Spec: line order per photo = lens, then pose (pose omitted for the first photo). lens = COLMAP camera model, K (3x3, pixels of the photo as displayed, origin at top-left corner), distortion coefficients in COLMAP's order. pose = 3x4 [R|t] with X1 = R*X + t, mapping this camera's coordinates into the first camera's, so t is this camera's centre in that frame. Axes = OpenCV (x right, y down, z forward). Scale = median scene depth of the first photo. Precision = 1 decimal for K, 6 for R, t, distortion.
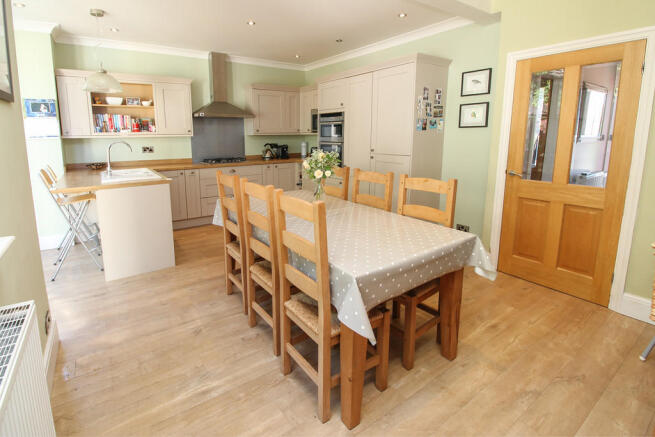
lens RADIAL K [[312.7, 0, 299.6], [0, 312.7, 185.3], [0, 0, 1]] dist [-0.023104, -0.002840]
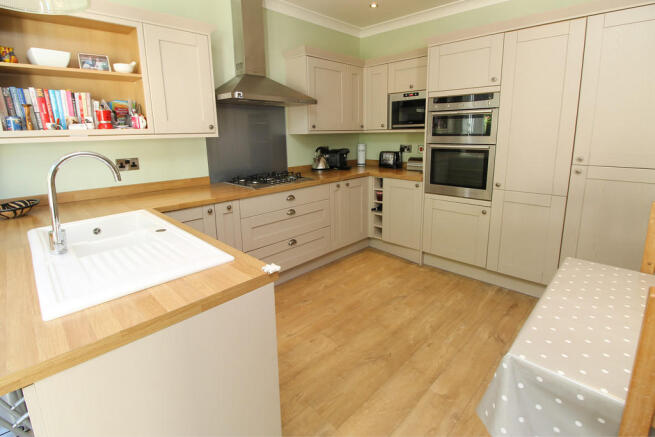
lens RADIAL K [[312.7, 0, 310.6], [0, 312.7, 197.7], [0, 0, 1]] dist [-0.023104, -0.002840]
pose [[0.981742, -0.047089, 0.184296, -0.291567], [0.039624, 0.998246, 0.043985, -0.071515], [-0.186044, -0.035880, 0.981886, 0.448752]]
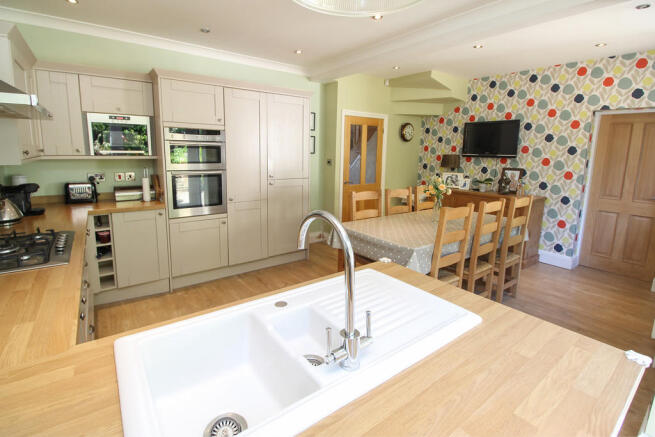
lens RADIAL K [[312.7, 0, 307.5], [0, 312.7, 206.0], [0, 0, 1]] dist [-0.023104, -0.002840]
pose [[-0.058719, -0.163211, 0.984842, -0.598951], [0.145574, 0.974599, 0.170193, -0.140933], [-0.987603, 0.153361, -0.033469, 0.775965]]
